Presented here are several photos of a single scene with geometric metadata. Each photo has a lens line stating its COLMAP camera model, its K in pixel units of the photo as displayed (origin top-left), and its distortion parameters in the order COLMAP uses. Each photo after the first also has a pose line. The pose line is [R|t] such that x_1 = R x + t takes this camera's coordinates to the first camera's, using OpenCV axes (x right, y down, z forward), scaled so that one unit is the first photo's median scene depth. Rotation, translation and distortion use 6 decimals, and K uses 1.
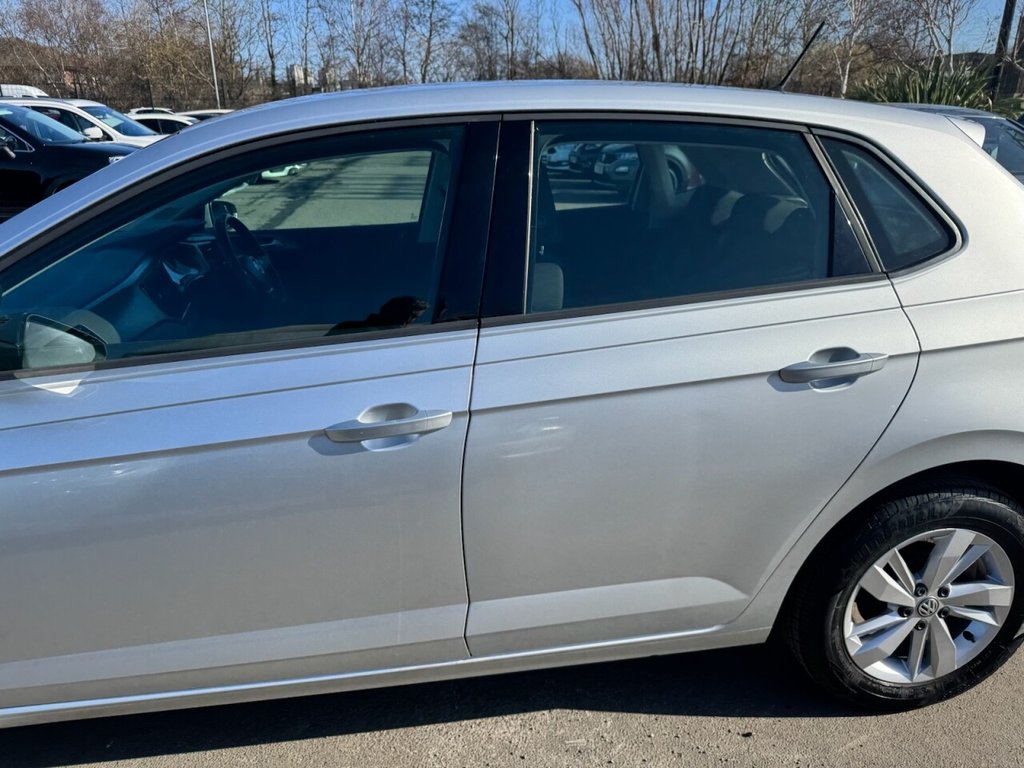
lens RADIAL K [[743.6, 0, 517.7], [0, 743.6, 386.2], [0, 0, 1]] dist [0.009326, -0.017019]
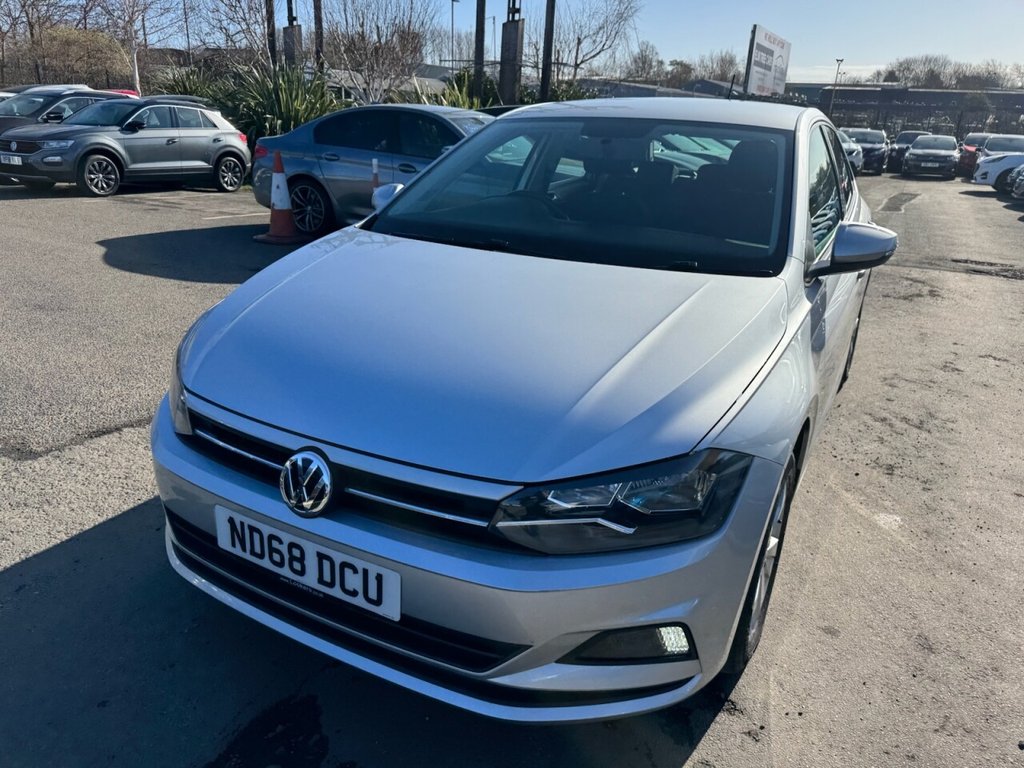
lens RADIAL K [[740.2, 0, 512.3], [0, 740.2, 380.7], [0, 0, 1]] dist [0.007637, -0.015809]
pose [[0.580936, -0.246657, 0.775677, -1.876851], [0.240873, 0.962391, 0.125630, -0.108554], [-0.777492, 0.113857, 0.618500, 0.378957]]
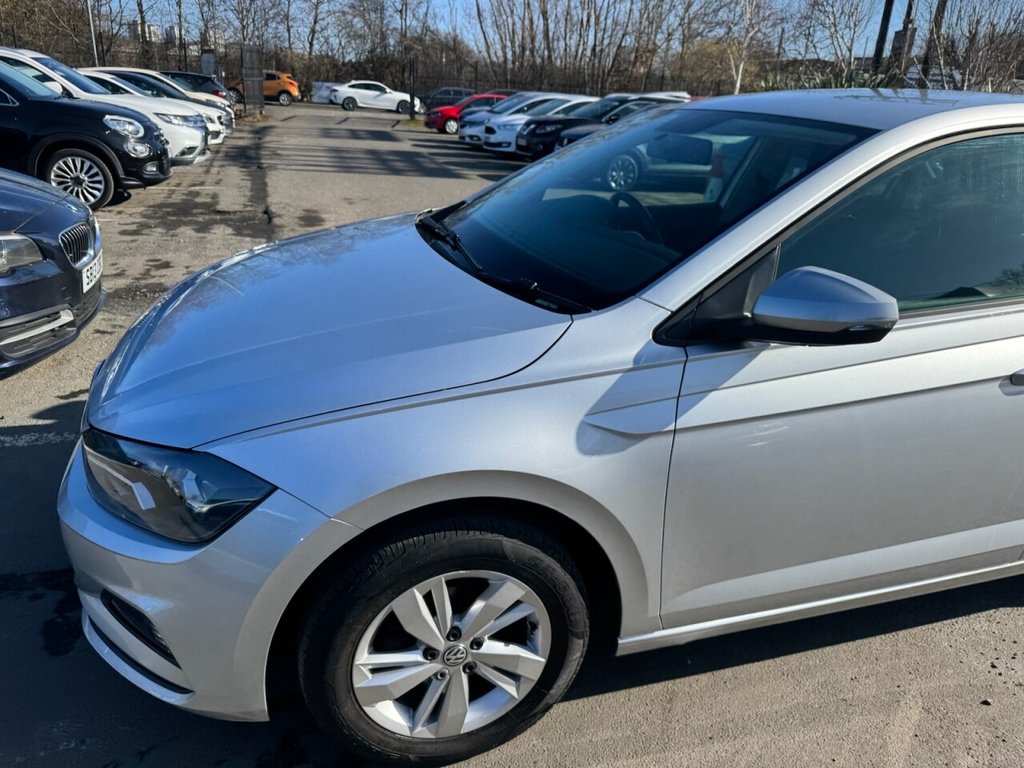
lens RADIAL K [[743.6, 0, 514.6], [0, 743.6, 387.0], [0, 0, 1]] dist [0.009326, -0.017019]
pose [[0.982851, -0.009626, 0.184150, -0.978963], [0.004943, 0.999653, 0.025874, 0.032232], [-0.184335, -0.024521, 0.982558, -0.056166]]
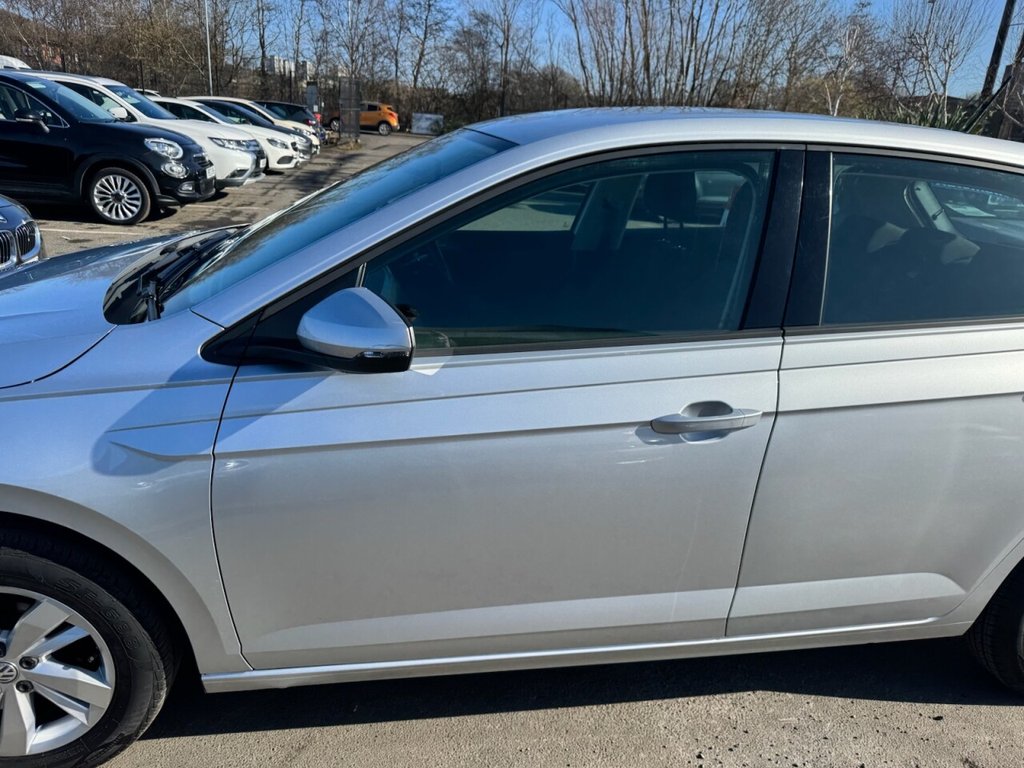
lens RADIAL K [[740.2, 0, 517.1], [0, 740.2, 394.0], [0, 0, 1]] dist [0.007637, -0.015809]
pose [[0.997064, 0.055729, 0.052510, -0.386788], [-0.055772, 0.998443, -0.000648, 0.022724], [-0.052464, -0.002283, 0.998620, -0.059800]]
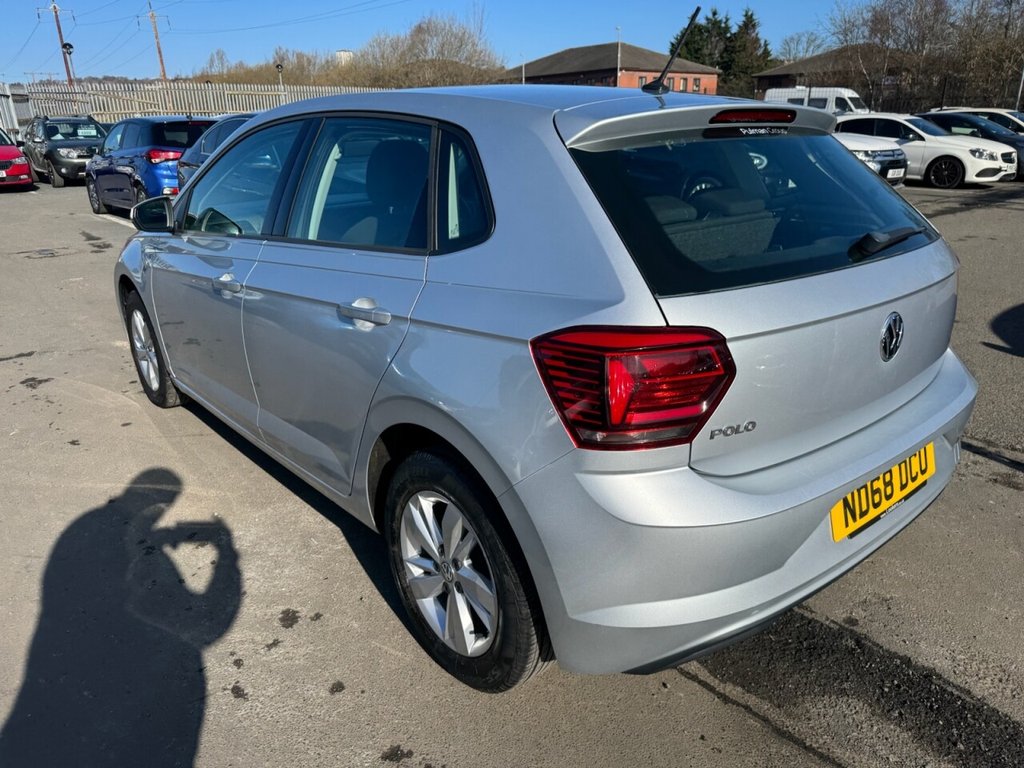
lens RADIAL K [[743.6, 0, 504.9], [0, 743.6, 395.1], [0, 0, 1]] dist [0.009326, -0.017019]
pose [[0.527302, 0.292657, -0.797687, 1.317055], [-0.283895, 0.945541, 0.159237, -0.132862], [0.800847, 0.142493, 0.581669, 0.390163]]
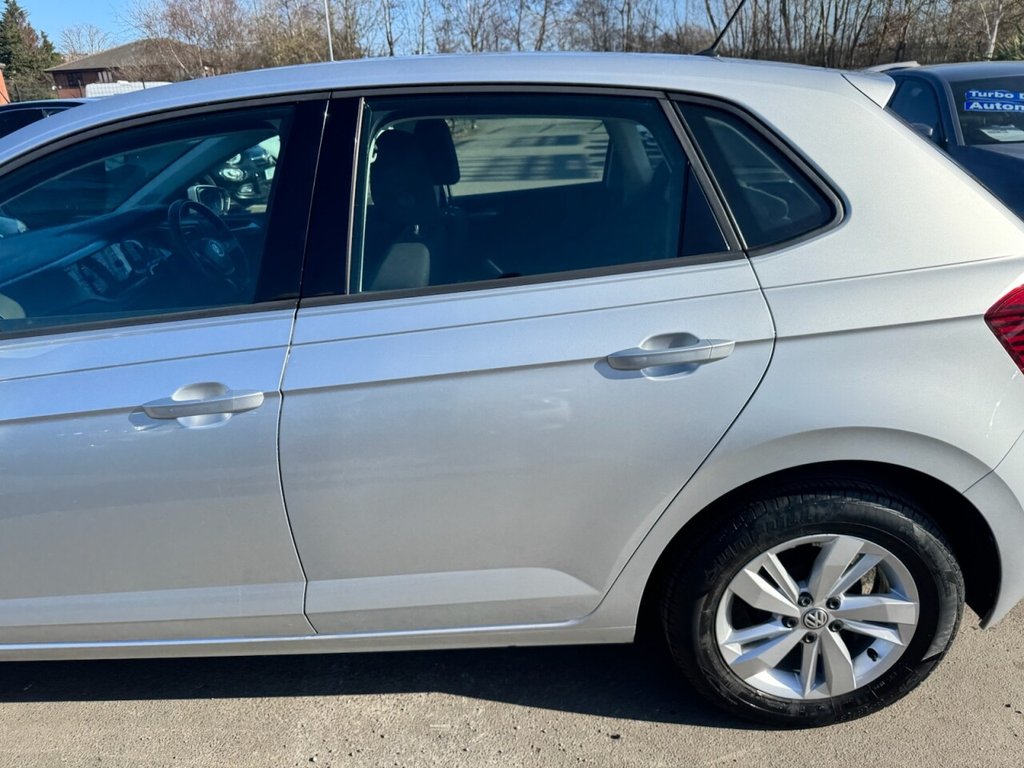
lens RADIAL K [[743.6, 0, 514.9], [0, 743.6, 392.0], [0, 0, 1]] dist [0.009326, -0.017019]
pose [[0.986494, 0.024793, -0.161913, 0.314672], [-0.019753, 0.999271, 0.032663, -0.003844], [0.162604, -0.029024, 0.986264, 0.044645]]
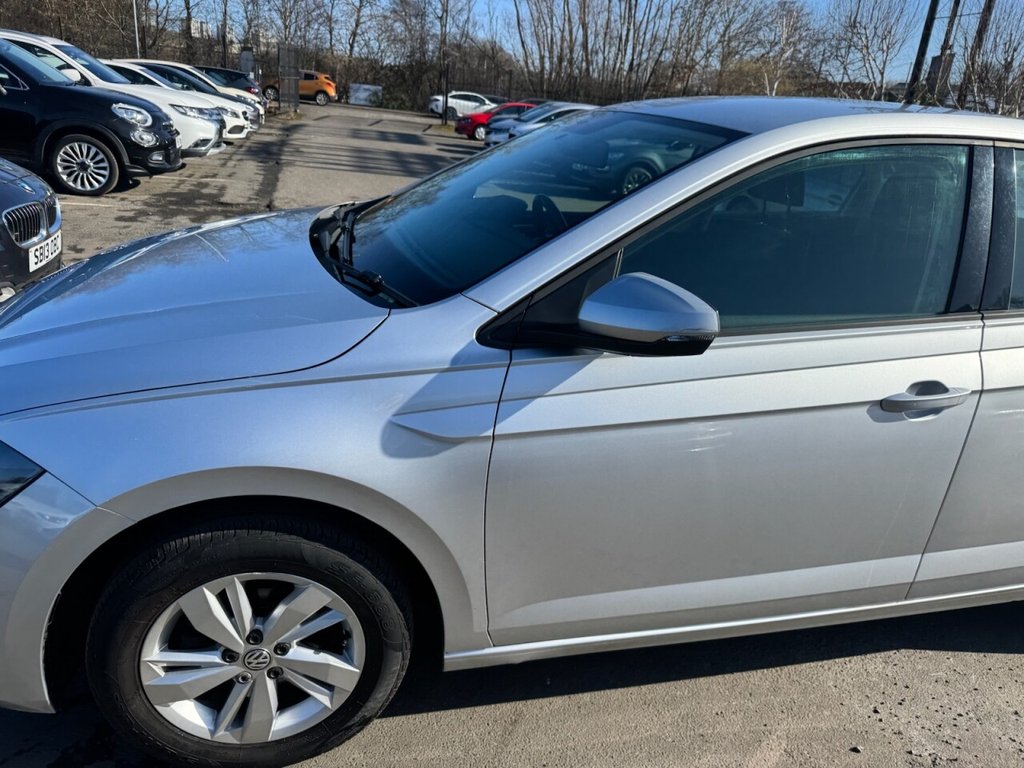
lens RADIAL K [[743.6, 0, 517.1], [0, 743.6, 383.6], [0, 0, 1]] dist [0.009326, -0.017019]
pose [[0.987459, 0.048452, 0.150257, -0.749534], [-0.050637, 0.998659, 0.010743, 0.037217], [-0.149535, -0.018217, 0.988589, -0.055020]]
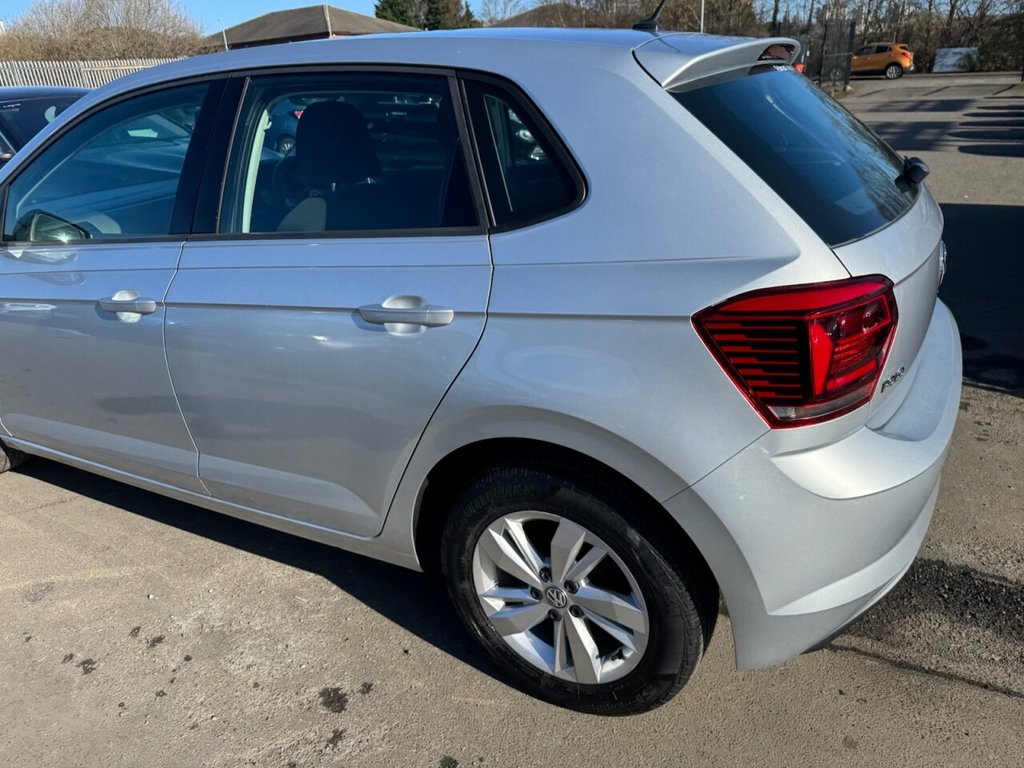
lens RADIAL K [[743.6, 0, 516.9], [0, 743.6, 396.2], [0, 0, 1]] dist [0.009326, -0.017019]
pose [[0.797039, 0.204804, -0.568140, 0.947151], [-0.162513, 0.978777, 0.124844, -0.054550], [0.581651, -0.007176, 0.813407, 0.209098]]
